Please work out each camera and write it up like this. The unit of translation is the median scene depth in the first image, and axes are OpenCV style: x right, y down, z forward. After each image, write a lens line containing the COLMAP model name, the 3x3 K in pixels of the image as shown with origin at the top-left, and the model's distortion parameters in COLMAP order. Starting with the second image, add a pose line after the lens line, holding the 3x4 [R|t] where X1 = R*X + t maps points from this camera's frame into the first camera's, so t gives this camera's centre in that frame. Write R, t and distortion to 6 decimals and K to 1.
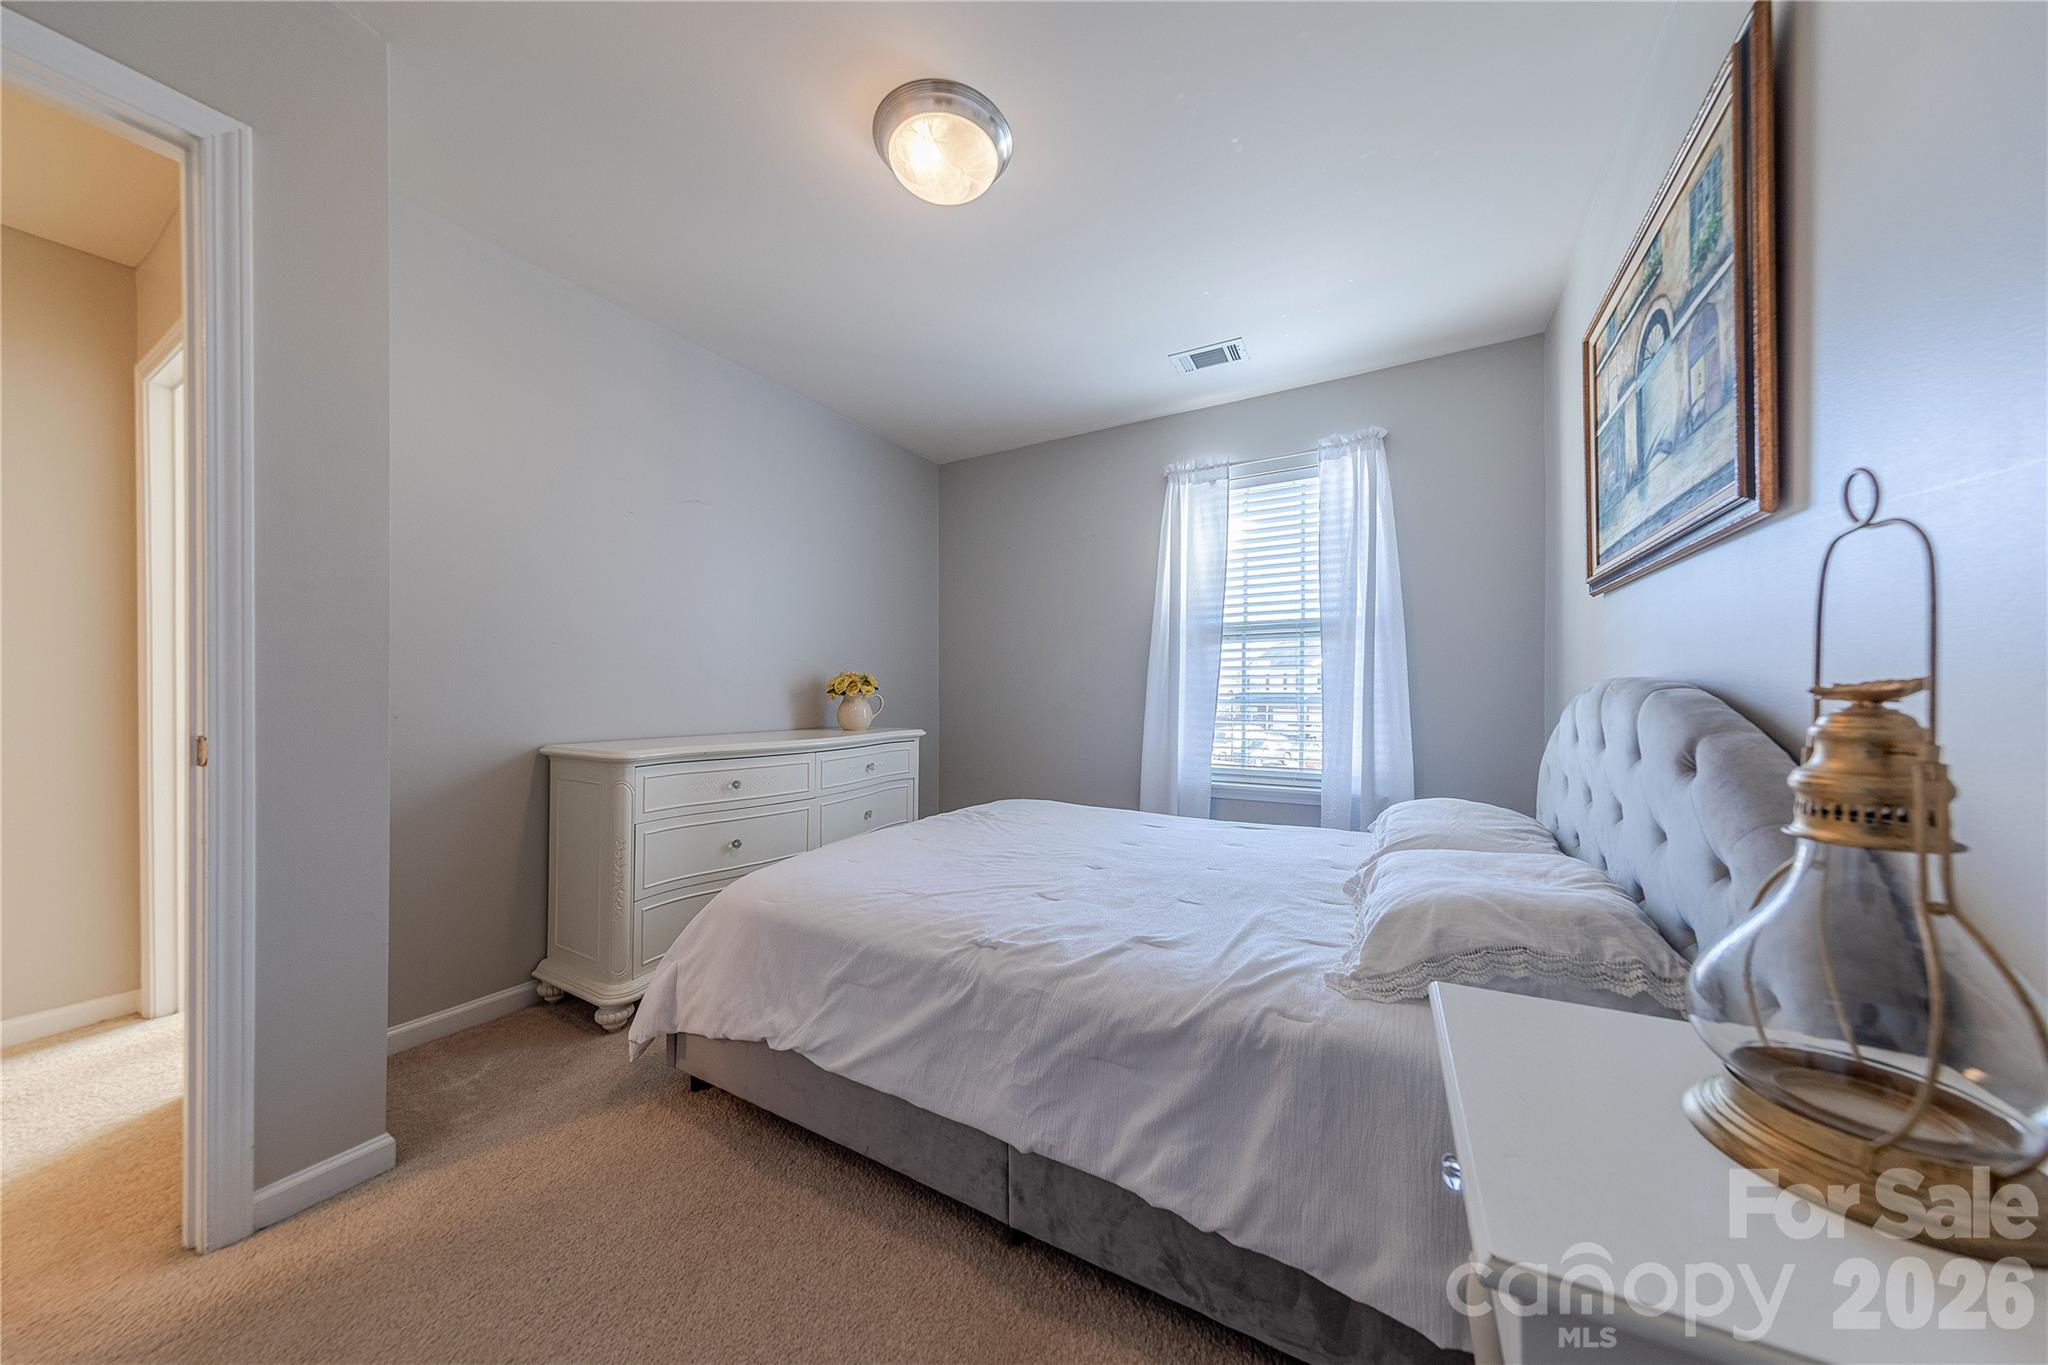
lens RADIAL K [[648.2, 0, 1021.8], [0, 648.2, 684.5], [0, 0, 1]] dist [0.001604, 0.000023]
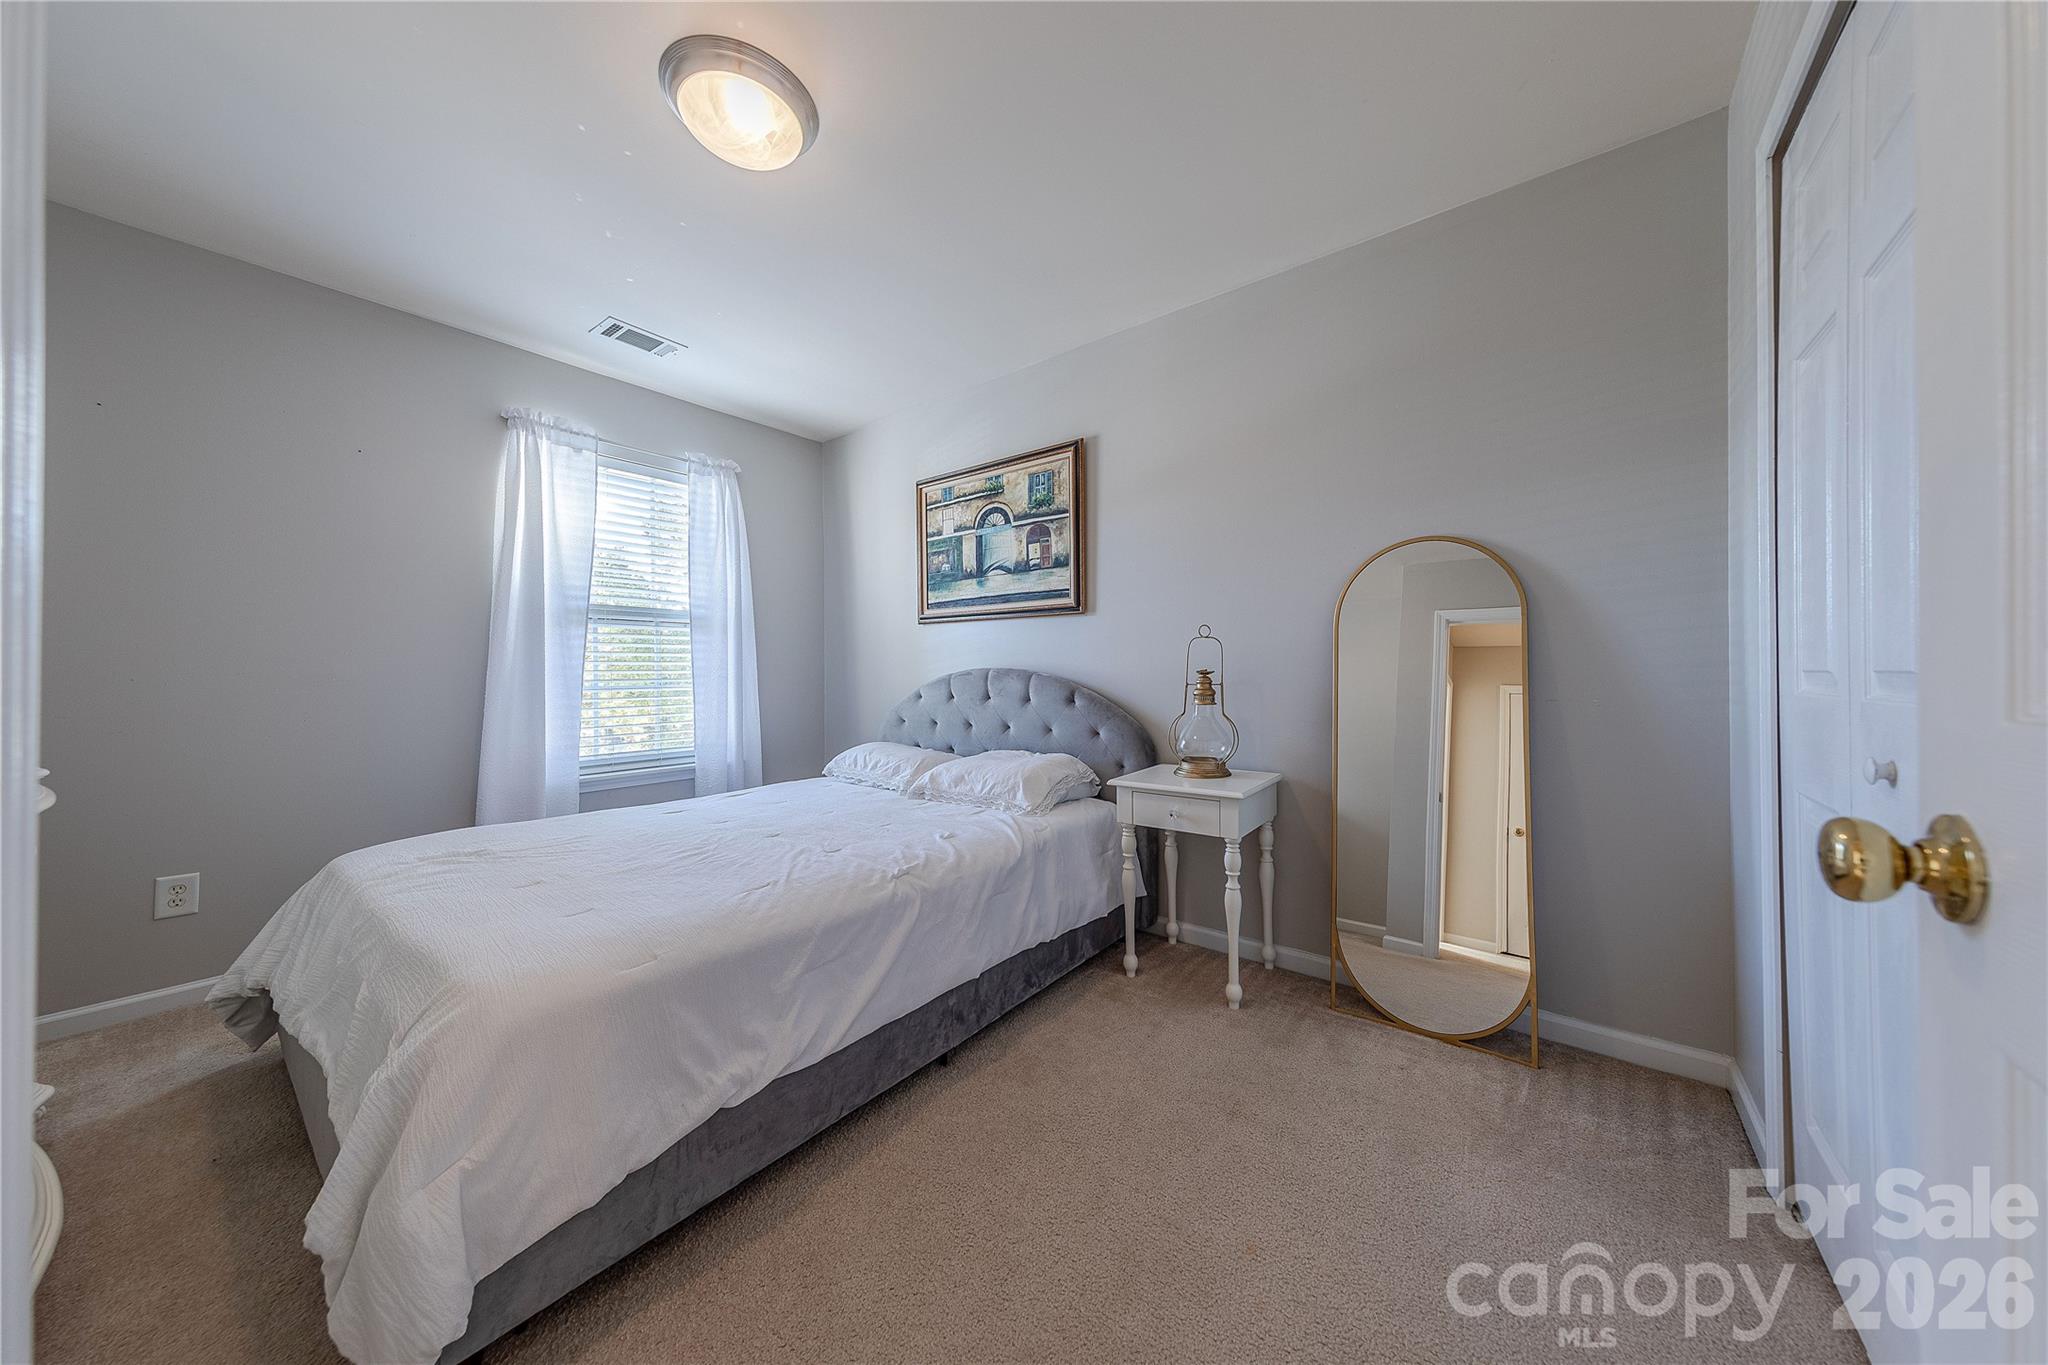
lens RADIAL K [[671.2, 0, 1022.0], [0, 671.2, 667.4], [0, 0, 1]] dist [-0.000001, -0.000021]
pose [[0.150176, 0.008958, 0.988619, -0.632015], [-0.003951, 0.999956, -0.008460, 0.001871], [-0.988651, -0.002636, 0.150205, 0.269302]]
